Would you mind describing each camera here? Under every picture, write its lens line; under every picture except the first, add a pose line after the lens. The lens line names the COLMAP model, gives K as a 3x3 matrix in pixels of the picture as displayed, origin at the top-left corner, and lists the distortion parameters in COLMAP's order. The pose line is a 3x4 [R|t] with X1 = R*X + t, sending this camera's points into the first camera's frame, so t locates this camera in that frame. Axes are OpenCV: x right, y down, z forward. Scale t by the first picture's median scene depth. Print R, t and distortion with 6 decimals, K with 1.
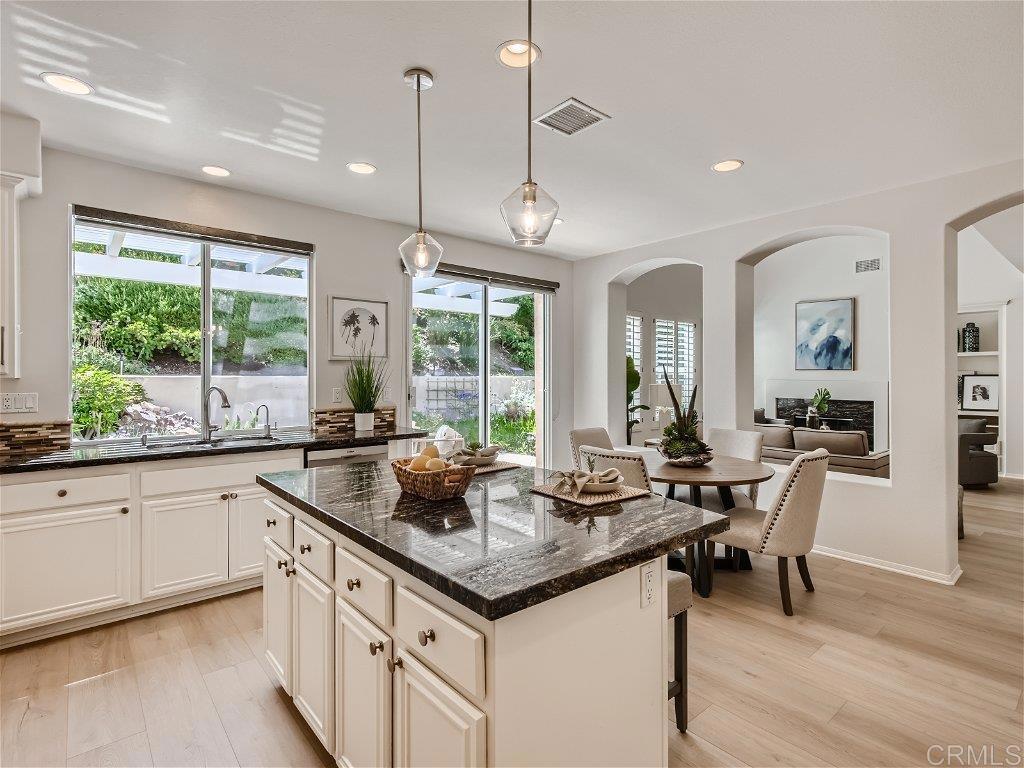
lens RADIAL K [[523.1, 0, 514.0], [0, 523.1, 378.6], [0, 0, 1]] dist [-0.004387, 0.006125]
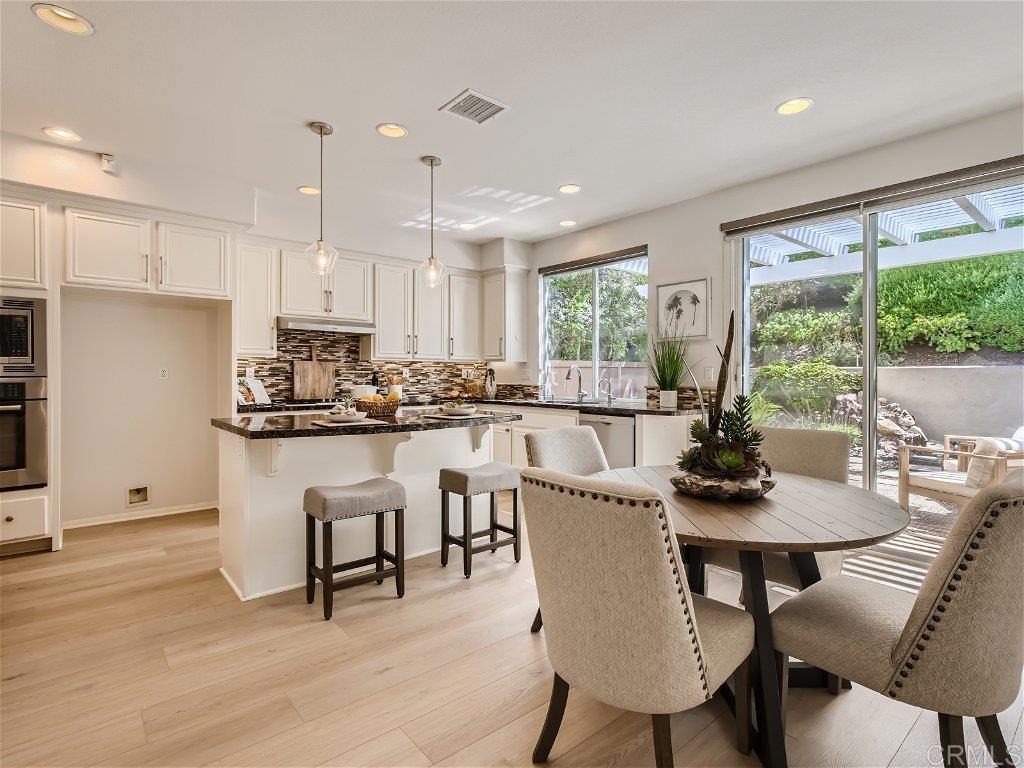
lens RADIAL K [[523.1, 0, 523.3], [0, 523.1, 378.5], [0, 0, 1]] dist [-0.004387, 0.006125]
pose [[0.003003, 0.004221, -0.999987, 0.410718], [-0.005727, 0.999975, 0.004204, 0.020824], [0.999979, 0.005714, 0.003028, 0.378329]]
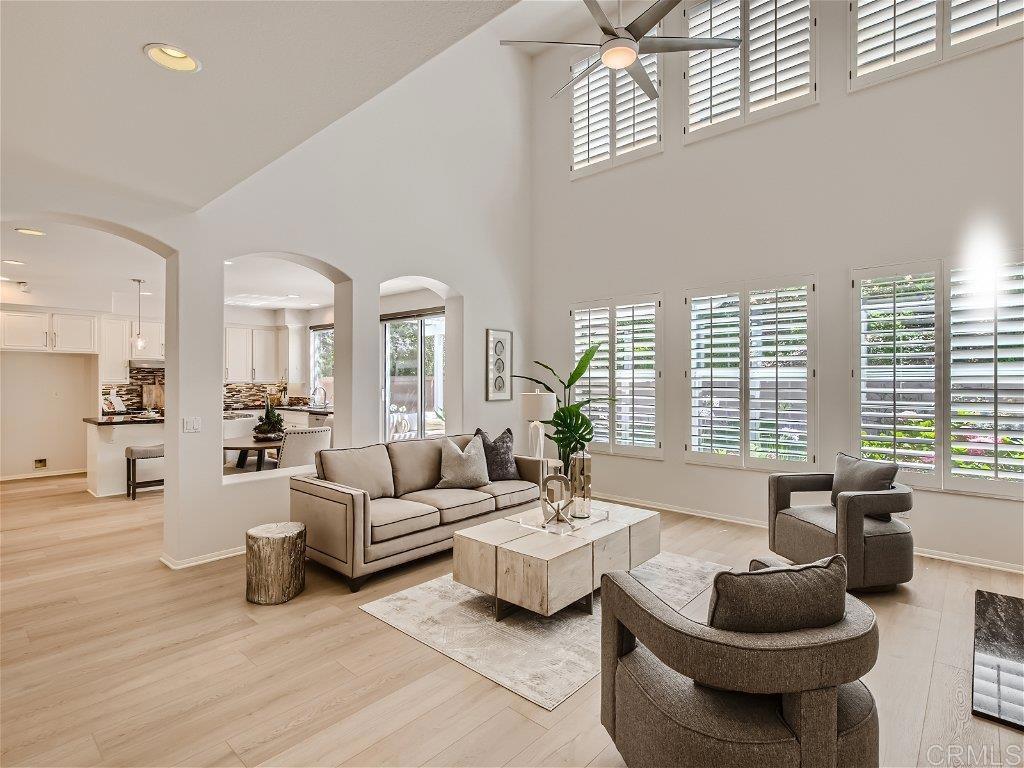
lens RADIAL K [[523.1, 0, 520.9], [0, 523.1, 381.8], [0, 0, 1]] dist [-0.004387, 0.006125]
pose [[0.128648, 0.002441, -0.991687, 0.941475], [-0.003632, 0.999991, 0.001990, -0.008361], [0.991684, 0.003346, 0.128656, 0.736609]]
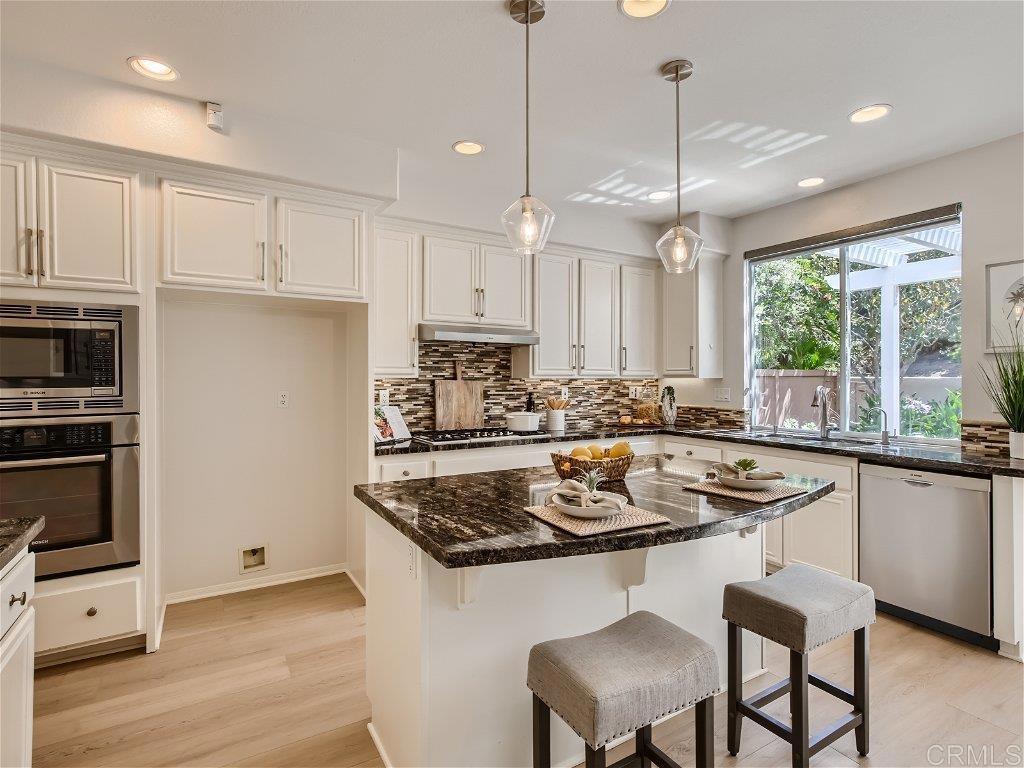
lens RADIAL K [[523.1, 0, 525.4], [0, 523.1, 382.8], [0, 0, 1]] dist [-0.004387, 0.006125]
pose [[-0.158361, 0.007247, -0.987355, 0.244637], [-0.004713, 0.999956, 0.008095, 0.000979], [0.987370, 0.005936, -0.158320, 0.260561]]
